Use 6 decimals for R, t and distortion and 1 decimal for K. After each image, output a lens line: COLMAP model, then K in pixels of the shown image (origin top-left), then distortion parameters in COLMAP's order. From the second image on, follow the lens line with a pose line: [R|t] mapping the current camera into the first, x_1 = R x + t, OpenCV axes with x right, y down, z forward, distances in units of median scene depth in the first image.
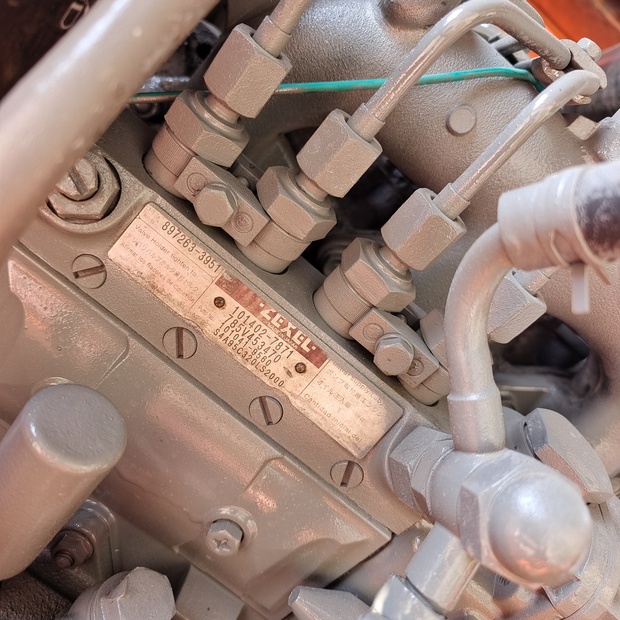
lens RADIAL K [[527.0, 0, 310.2], [0, 527.0, 309.7], [0, 0, 1]] dist [0.012852, 0.003965]
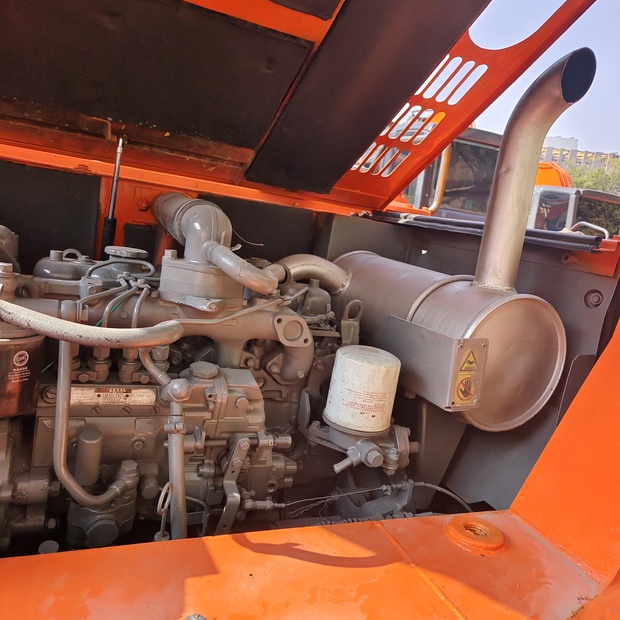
lens RADIAL K [[527.0, 0, 310.8], [0, 527.0, 311.1], [0, 0, 1]] dist [0.012852, 0.003965]
pose [[0.758165, -0.584628, 0.288782, 0.257111], [0.581987, 0.806435, 0.104655, -0.014244], [-0.294069, 0.088722, 0.951658, -3.240600]]
